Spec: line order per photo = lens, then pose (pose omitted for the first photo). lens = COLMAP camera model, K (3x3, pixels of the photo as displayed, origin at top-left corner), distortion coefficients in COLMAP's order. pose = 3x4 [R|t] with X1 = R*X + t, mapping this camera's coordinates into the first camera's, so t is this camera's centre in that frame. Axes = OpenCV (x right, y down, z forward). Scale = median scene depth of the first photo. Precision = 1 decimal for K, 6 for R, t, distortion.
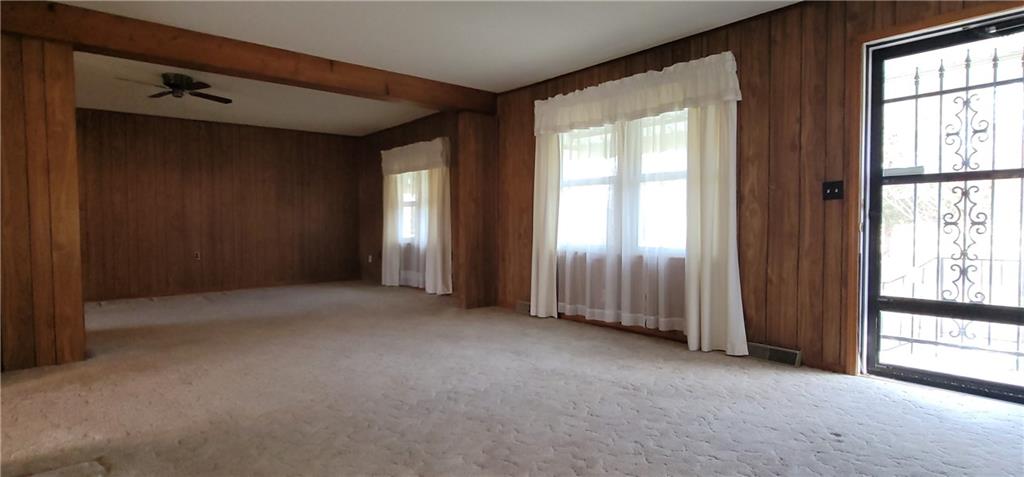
lens RADIAL K [[506.3, 0, 512.0], [0, 506.3, 238.5], [0, 0, 1]] dist [0.001746, 0.000049]
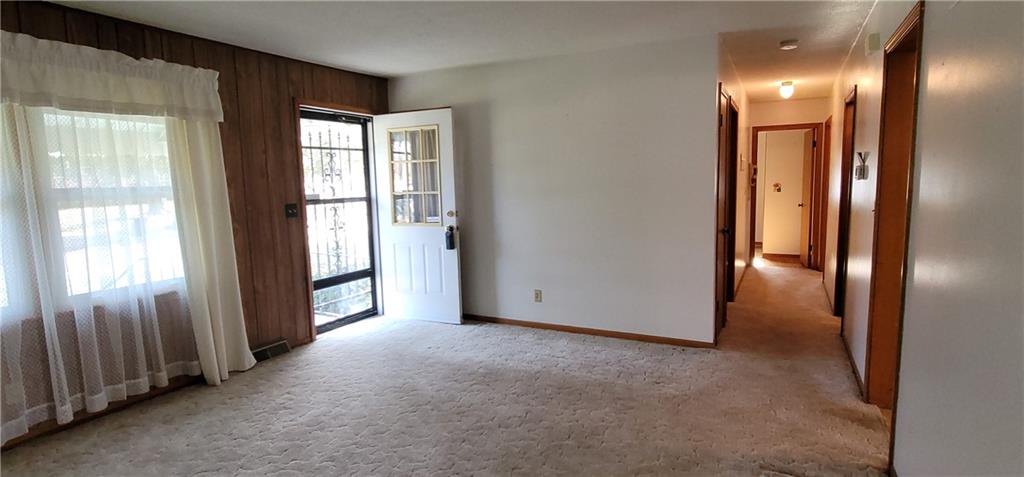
lens RADIAL K [[506.3, 0, 512.0], [0, 506.3, 238.5], [0, 0, 1]] dist [0.001746, 0.000049]
pose [[-0.350191, -0.091180, 0.932230, -0.742403], [0.056584, 0.991374, 0.118220, -0.135642], [-0.934968, 0.094149, -0.342011, 0.857147]]
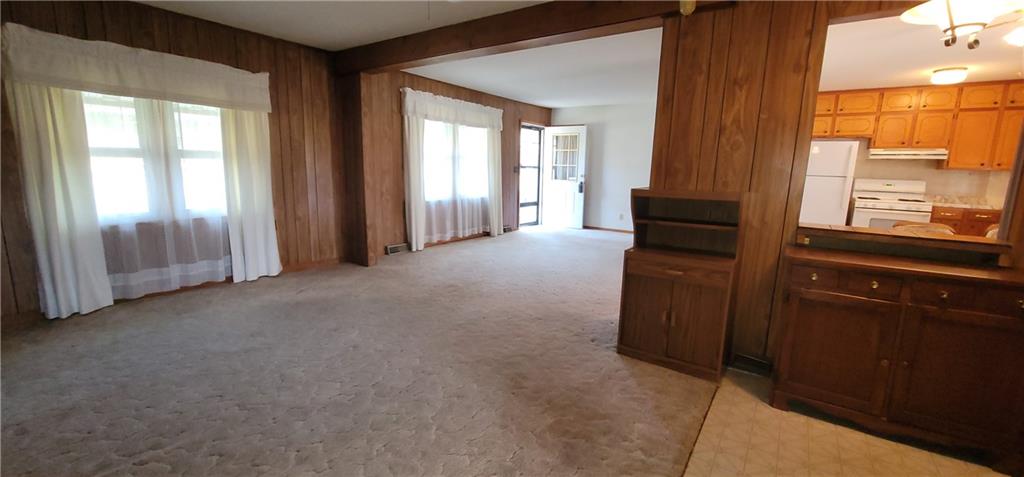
lens RADIAL K [[416.1, 0, 512.0], [0, 416.1, 238.5], [0, 0, 1]] dist [-0.001503, -0.000066]
pose [[-0.246079, -0.160235, 0.955913, -1.623389], [0.008089, 0.985866, 0.167339, -0.098491], [-0.969216, 0.048911, -0.241305, 1.508126]]
